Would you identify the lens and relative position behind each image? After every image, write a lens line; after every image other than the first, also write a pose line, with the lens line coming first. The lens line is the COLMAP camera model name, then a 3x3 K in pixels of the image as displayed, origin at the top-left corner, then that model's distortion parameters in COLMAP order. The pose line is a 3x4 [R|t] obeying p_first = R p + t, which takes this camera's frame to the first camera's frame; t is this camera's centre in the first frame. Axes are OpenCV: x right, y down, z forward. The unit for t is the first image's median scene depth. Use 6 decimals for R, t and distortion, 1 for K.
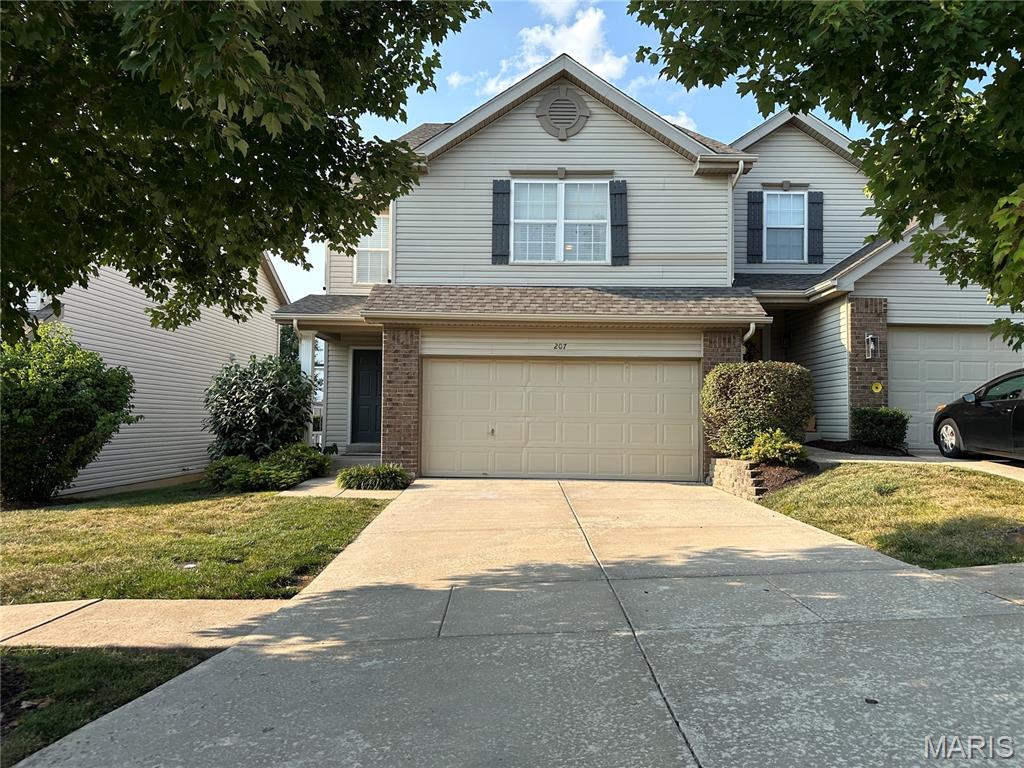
lens RADIAL K [[708.1, 0, 512.0], [0, 708.1, 384.0], [0, 0, 1]] dist [0.119450, -0.143610]
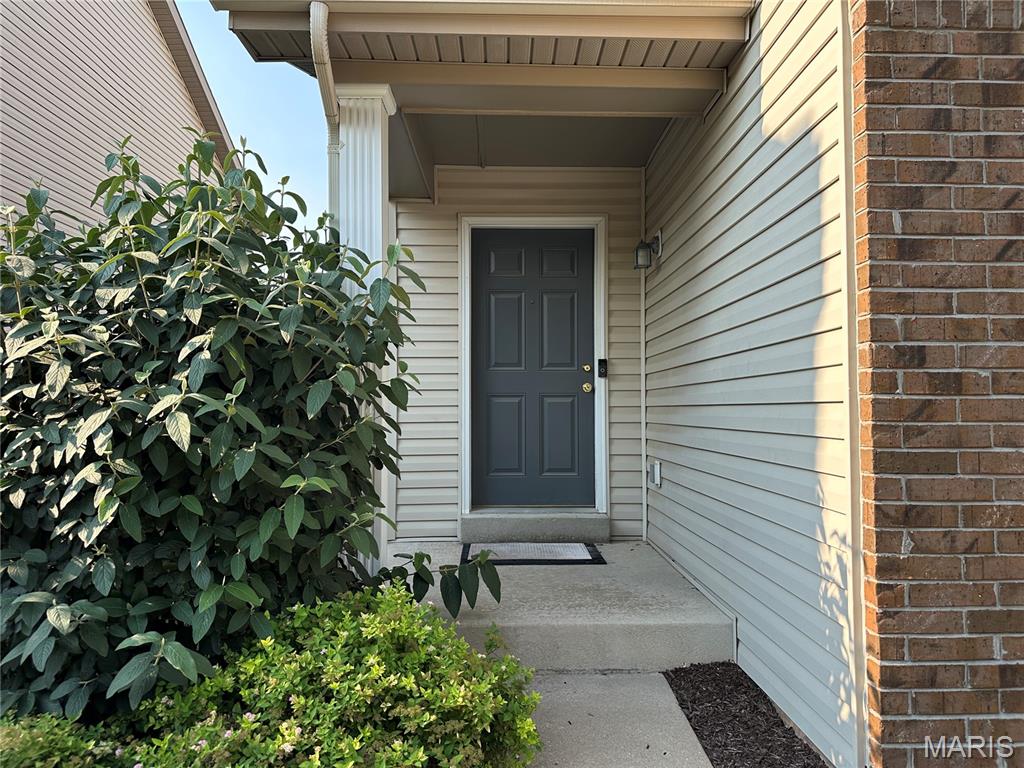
lens RADIAL K [[708.1, 0, 512.0], [0, 708.1, 384.0], [0, 0, 1]] dist [0.119450, -0.143610]
pose [[0.999266, -0.011368, 0.036576, -0.271173], [0.010759, 0.999801, 0.016796, 0.024559], [-0.036759, -0.016390, 0.999190, 0.830698]]
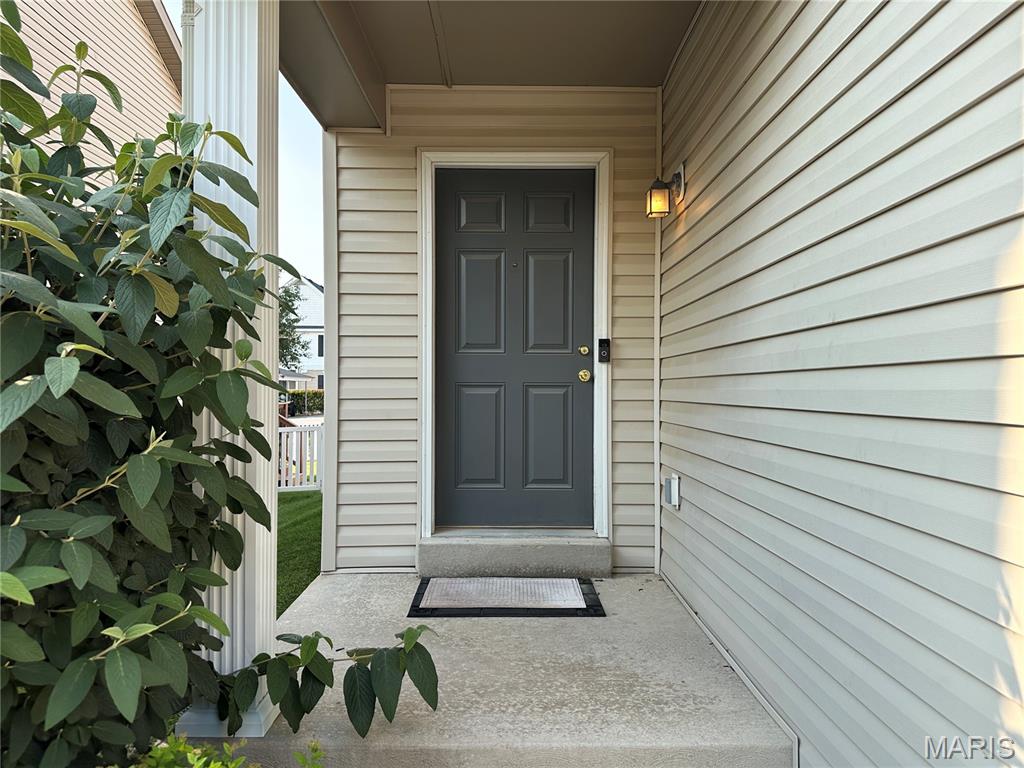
lens RADIAL K [[708.1, 0, 512.0], [0, 708.1, 384.0], [0, 0, 1]] dist [0.119450, -0.143610]
pose [[0.999774, -0.008821, 0.019327, -0.250895], [0.007925, 0.998913, 0.045939, 0.022835], [-0.019711, -0.045775, 0.998757, 0.923679]]
